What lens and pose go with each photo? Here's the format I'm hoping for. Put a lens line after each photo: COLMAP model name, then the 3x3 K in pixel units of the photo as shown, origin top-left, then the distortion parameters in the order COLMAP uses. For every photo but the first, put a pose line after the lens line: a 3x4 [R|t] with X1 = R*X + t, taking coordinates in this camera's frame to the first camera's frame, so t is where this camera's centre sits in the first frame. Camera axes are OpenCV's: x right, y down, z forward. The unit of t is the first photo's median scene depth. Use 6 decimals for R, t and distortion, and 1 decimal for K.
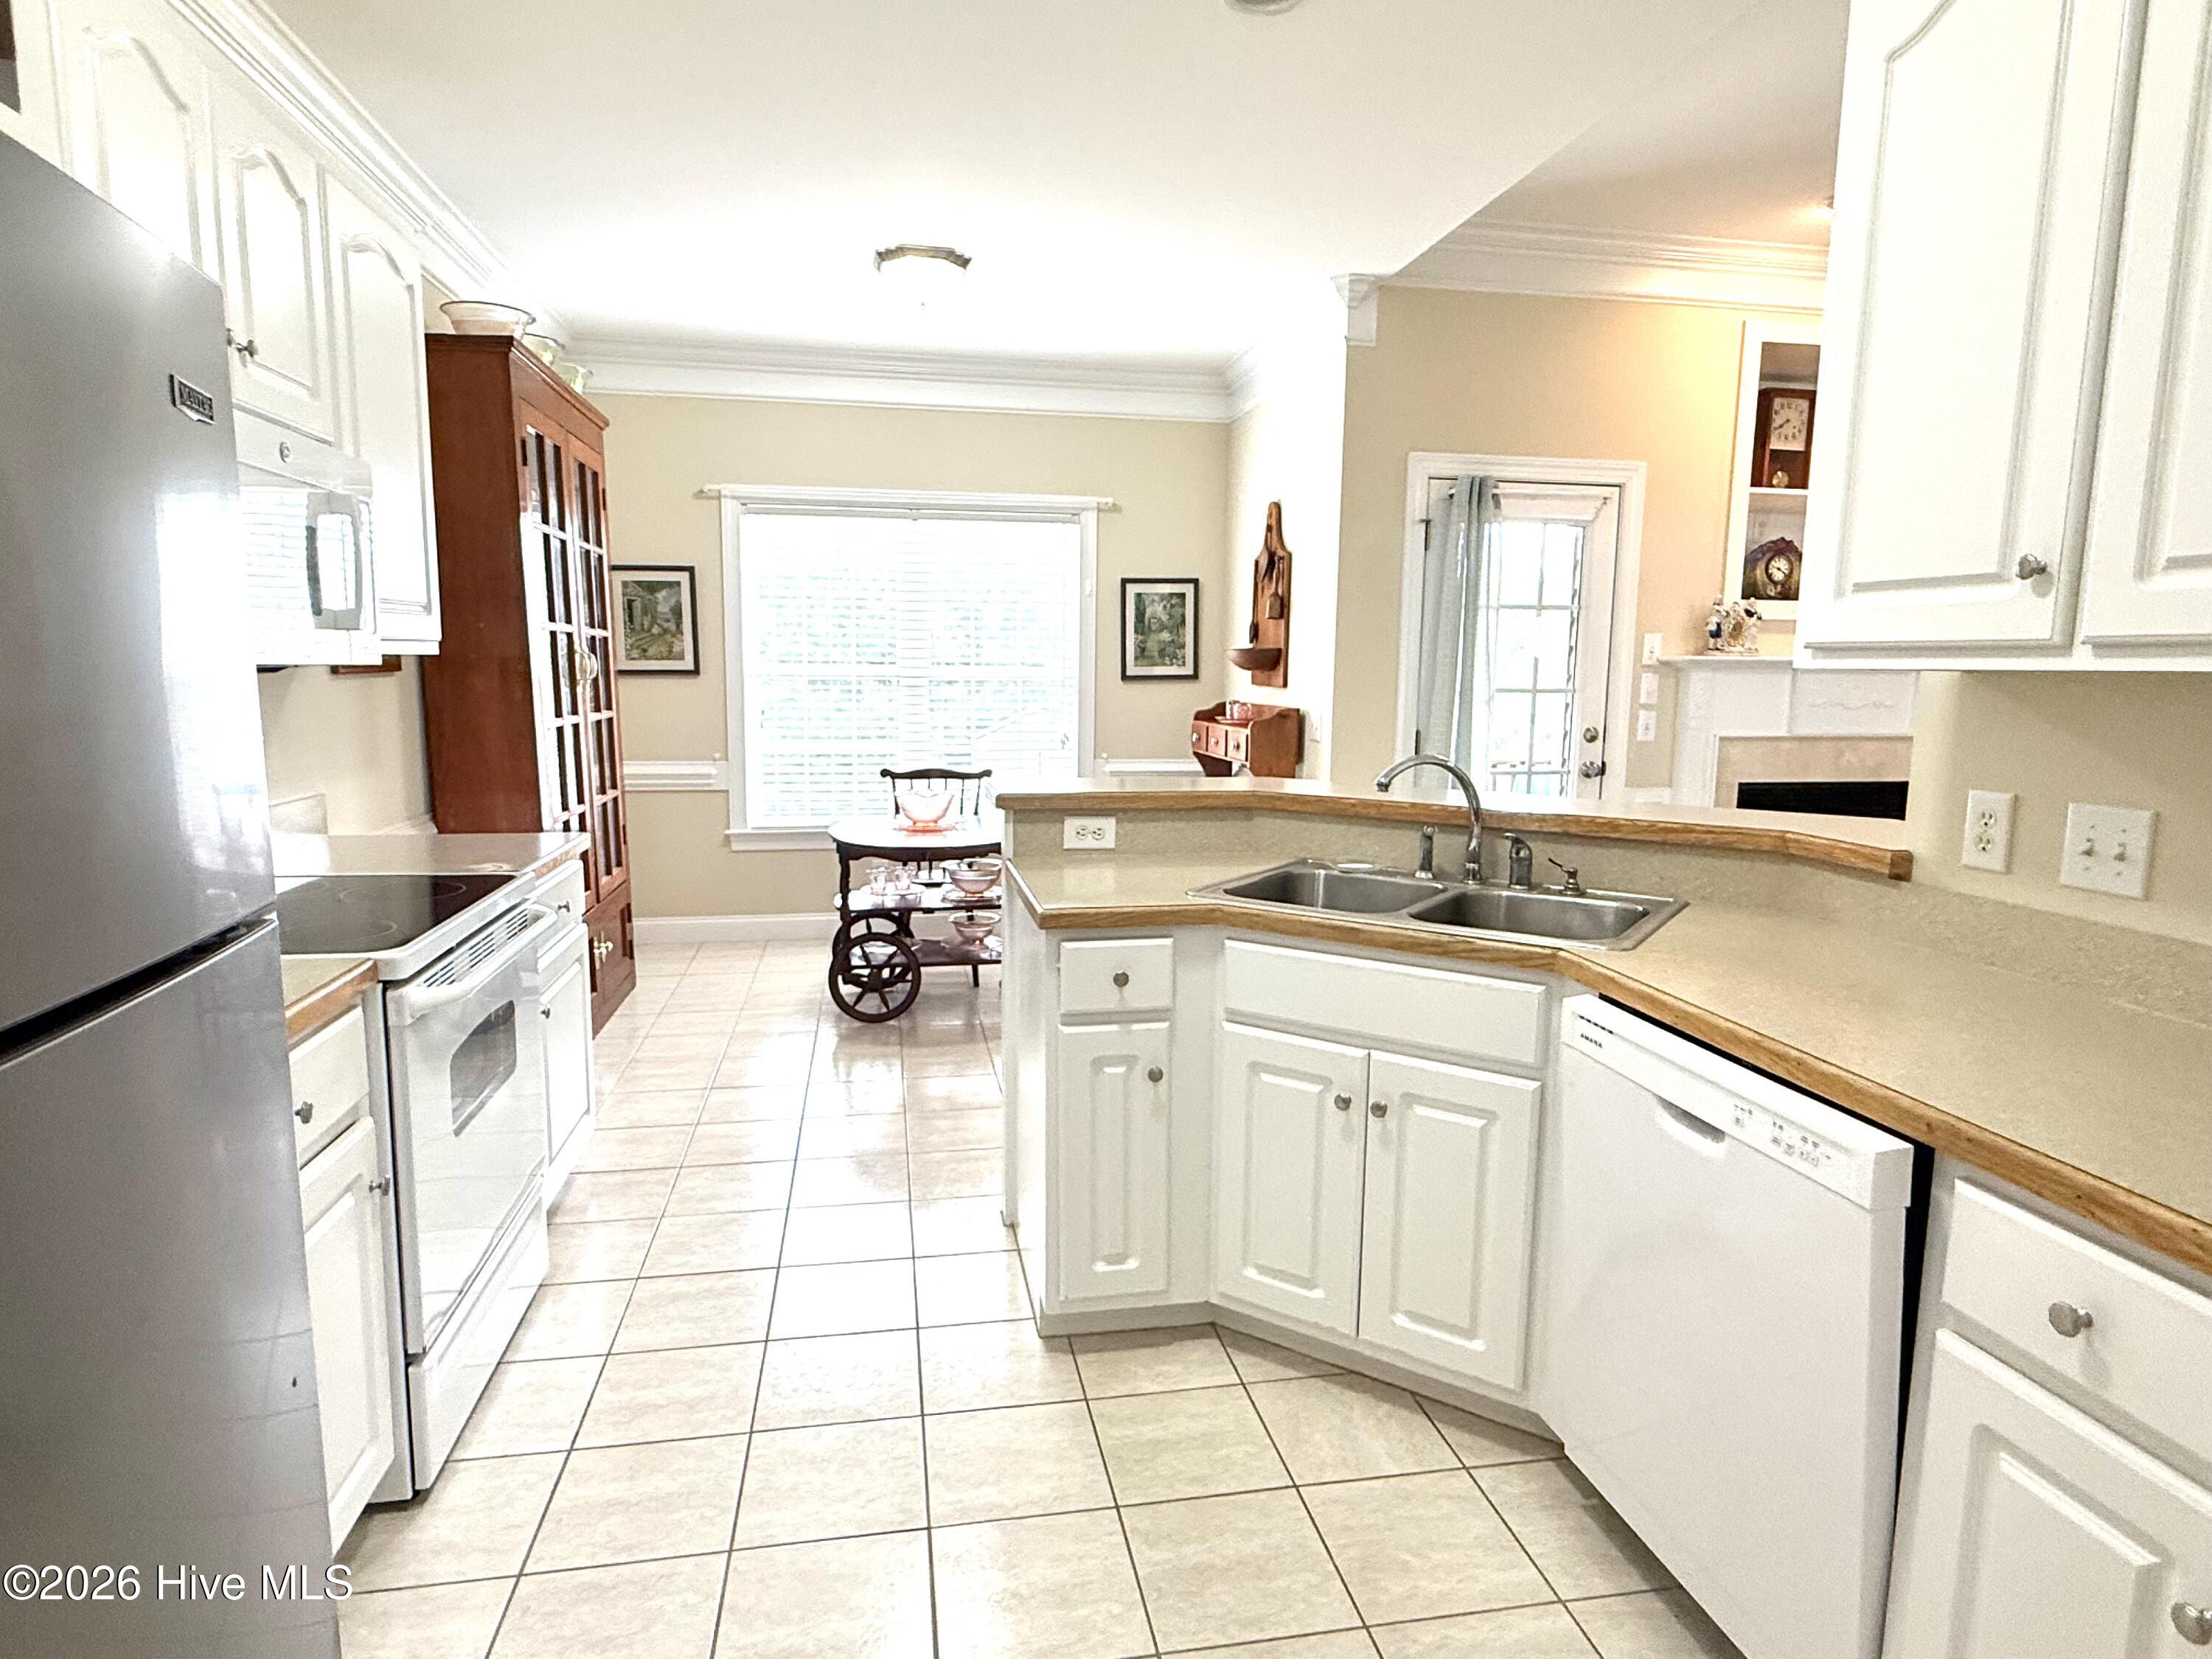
lens RADIAL K [[1243.5, 0, 1106.0], [0, 1243.5, 829.5], [0, 0, 1]] dist [0.017862, -0.000191]
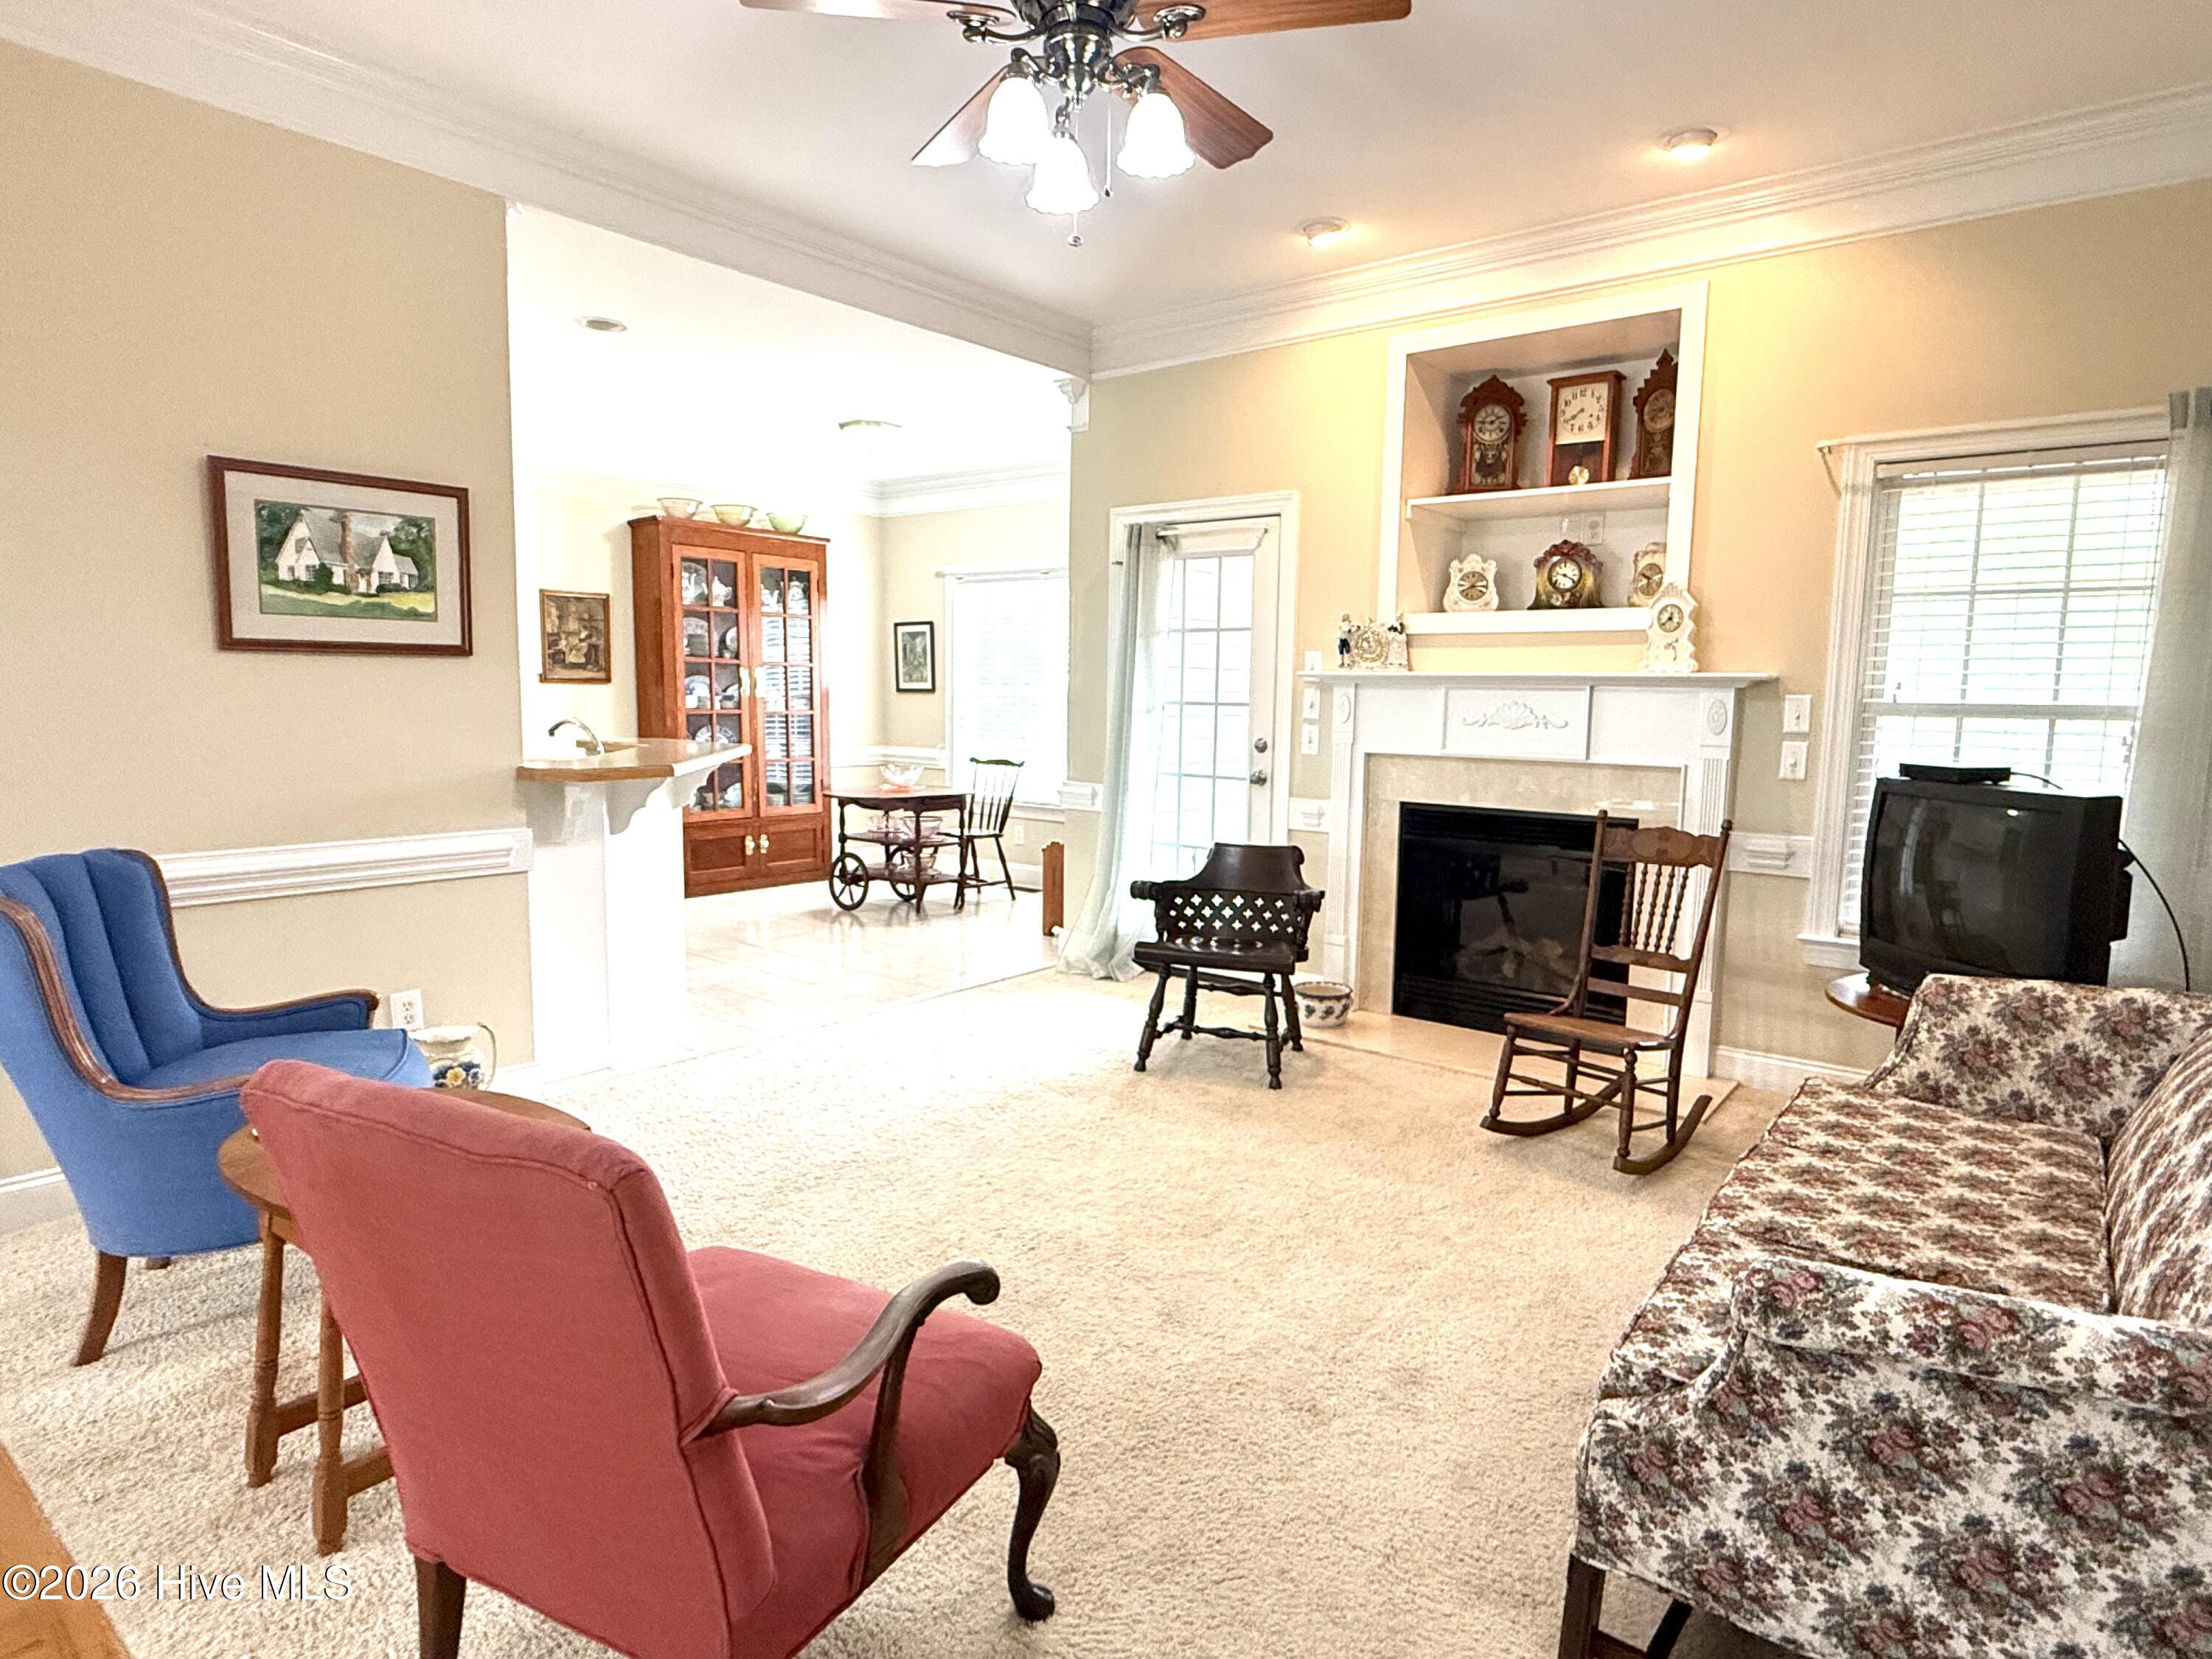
lens RADIAL K [[1243.5, 0, 1106.0], [0, 1243.5, 829.5], [0, 0, 1]] dist [0.017862, -0.000191]
pose [[0.660874, 0.083514, -0.745836, 1.100713], [-0.103502, 0.994435, 0.019638, -0.011010], [0.743325, 0.064217, 0.665840, 0.185453]]
